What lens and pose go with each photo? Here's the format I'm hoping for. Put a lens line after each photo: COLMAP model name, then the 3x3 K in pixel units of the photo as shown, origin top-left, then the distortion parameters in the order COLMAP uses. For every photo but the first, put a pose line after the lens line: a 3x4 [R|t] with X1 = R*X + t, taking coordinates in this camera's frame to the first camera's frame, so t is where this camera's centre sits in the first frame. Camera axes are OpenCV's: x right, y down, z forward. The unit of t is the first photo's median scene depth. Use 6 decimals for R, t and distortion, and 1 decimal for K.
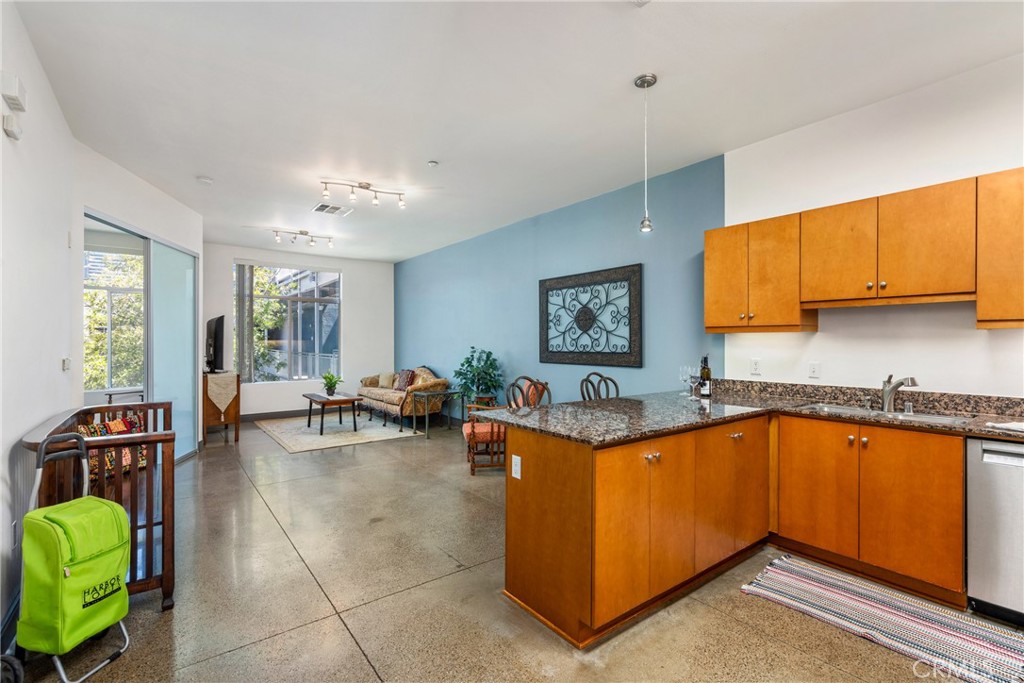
lens RADIAL K [[460.8, 0, 507.7], [0, 460.8, 342.2], [0, 0, 1]] dist [0.001862, 0.000575]
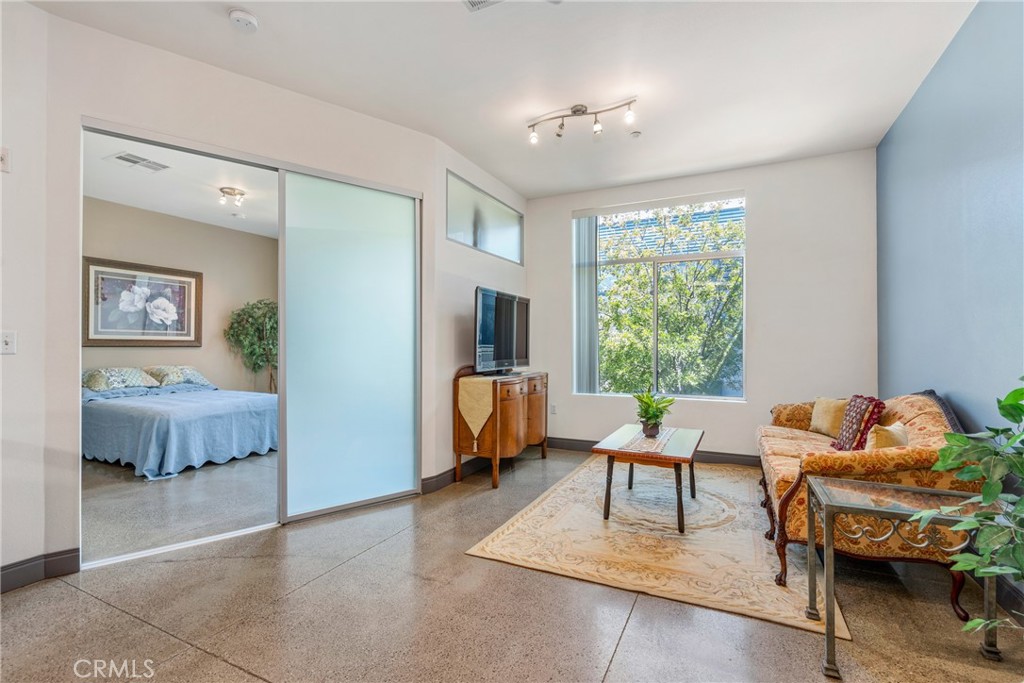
lens RADIAL K [[460.8, 0, 513.6], [0, 460.8, 343.2], [0, 0, 1]] dist [0.001862, 0.000575]
pose [[0.450599, -0.005292, -0.892711, -0.022000], [0.000287, 0.999983, -0.005783, 0.023967], [0.892726, 0.002350, 0.450593, 0.737665]]
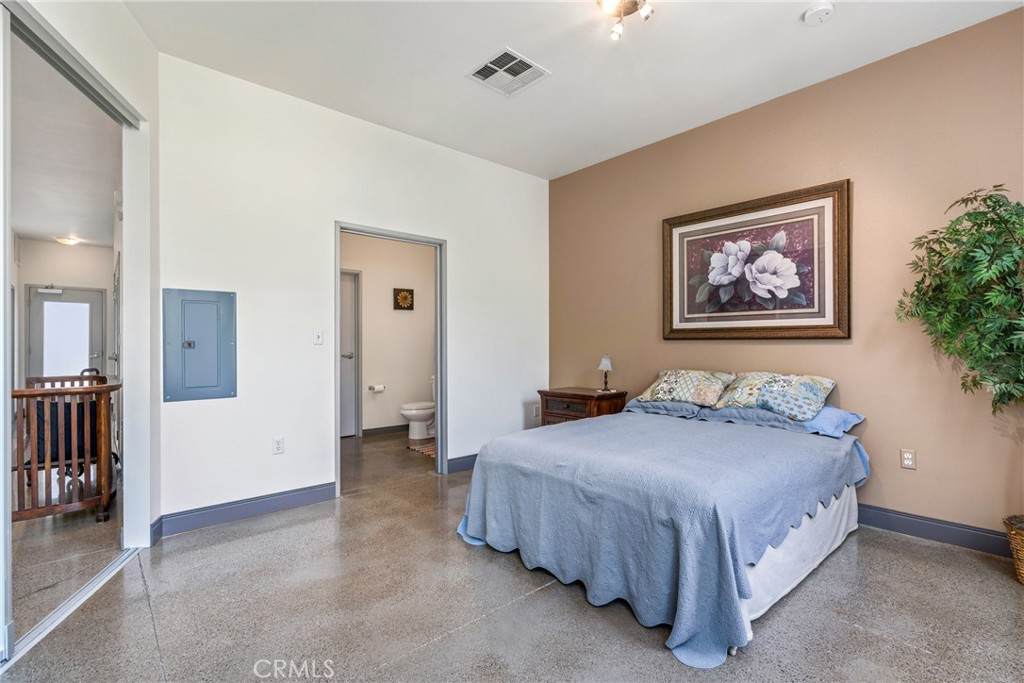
lens RADIAL K [[460.8, 0, 501.4], [0, 460.8, 346.8], [0, 0, 1]] dist [0.001862, 0.000575]
pose [[-0.995956, 0.001260, -0.089836, -0.841607], [0.001070, 0.999997, 0.002167, 0.033166], [0.089838, 0.002062, -0.995954, 1.022035]]
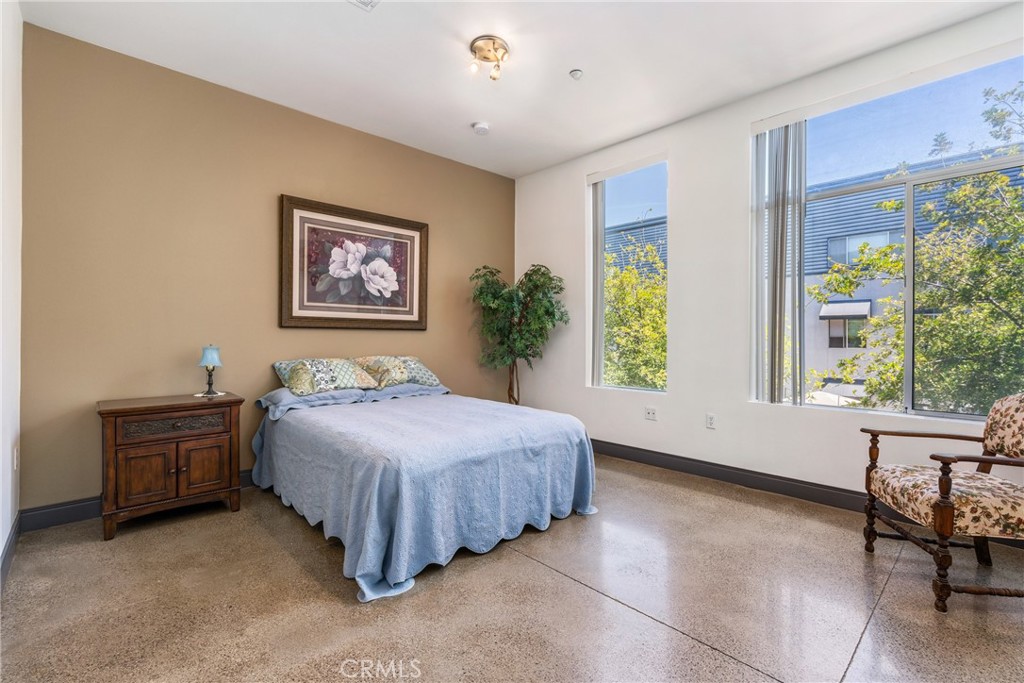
lens RADIAL K [[460.8, 0, 516.8], [0, 460.8, 335.6], [0, 0, 1]] dist [0.001862, 0.000575]
pose [[0.120557, -0.001201, -0.992706, -0.517689], [-0.004170, 0.999990, -0.001716, 0.035198], [0.992698, 0.004346, 0.120551, 0.634608]]
